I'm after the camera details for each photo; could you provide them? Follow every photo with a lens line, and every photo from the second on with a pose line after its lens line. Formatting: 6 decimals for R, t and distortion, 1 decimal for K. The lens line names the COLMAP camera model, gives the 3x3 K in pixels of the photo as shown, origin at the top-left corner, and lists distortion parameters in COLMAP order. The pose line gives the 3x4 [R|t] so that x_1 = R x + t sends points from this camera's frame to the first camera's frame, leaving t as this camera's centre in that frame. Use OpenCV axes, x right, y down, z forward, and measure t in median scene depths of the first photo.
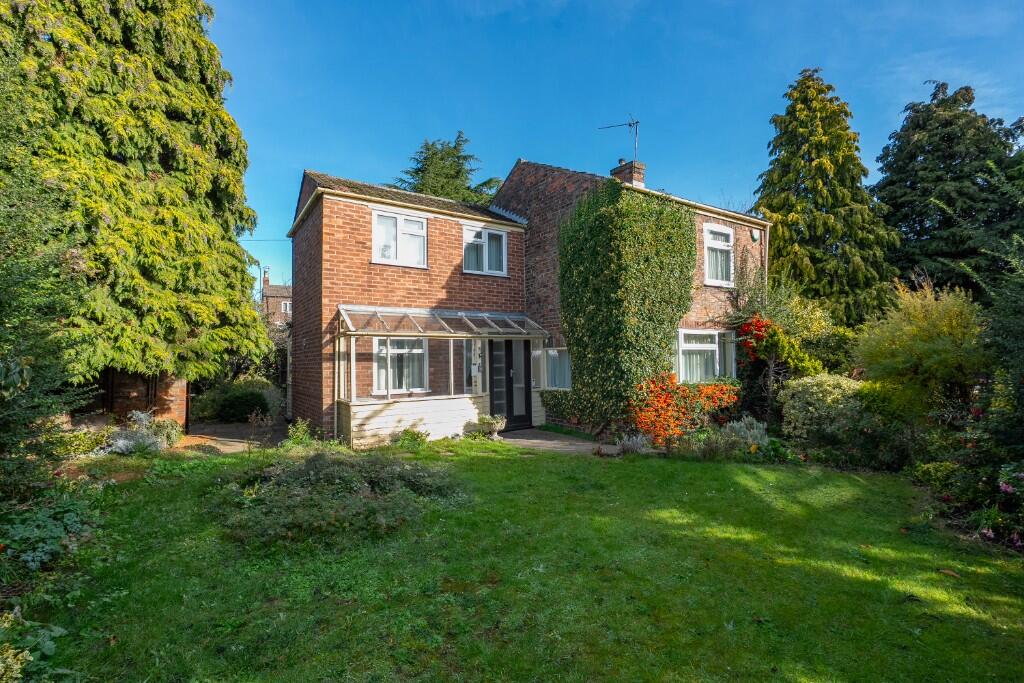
lens RADIAL K [[459.4, 0, 511.4], [0, 459.4, 345.6], [0, 0, 1]] dist [0.001038, 0.000362]
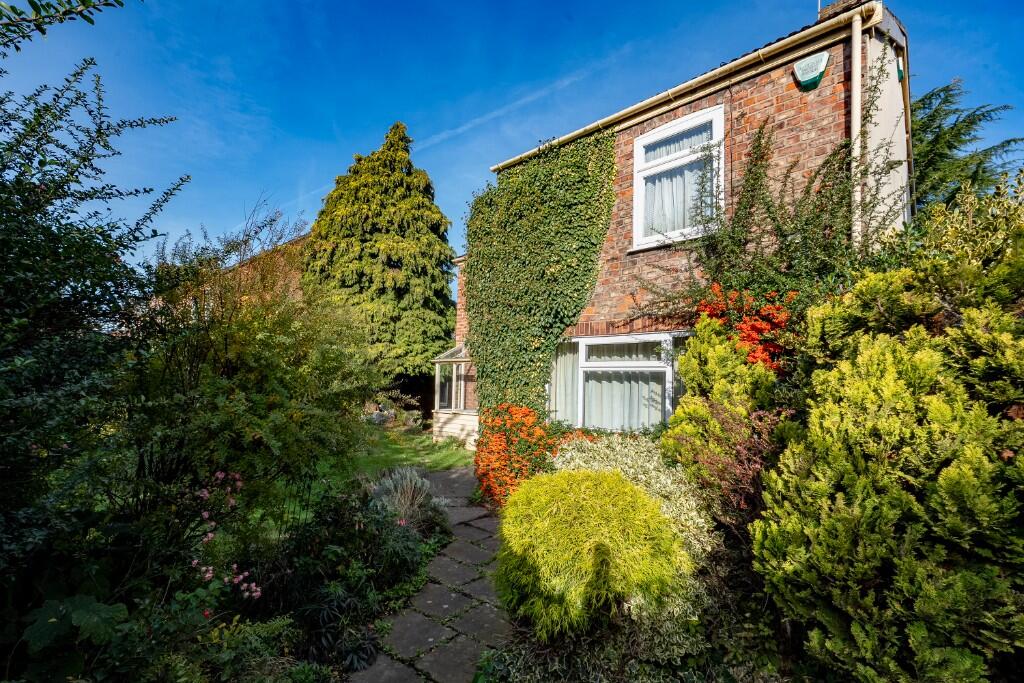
lens RADIAL K [[472.2, 0, 512.4], [0, 472.2, 357.7], [0, 0, 1]] dist [-0.001545, -0.000080]
pose [[0.237796, -0.034942, -0.970686, 0.938857], [0.001047, 0.999361, -0.035718, 0.013210], [0.971314, 0.007478, 0.237681, 0.740941]]
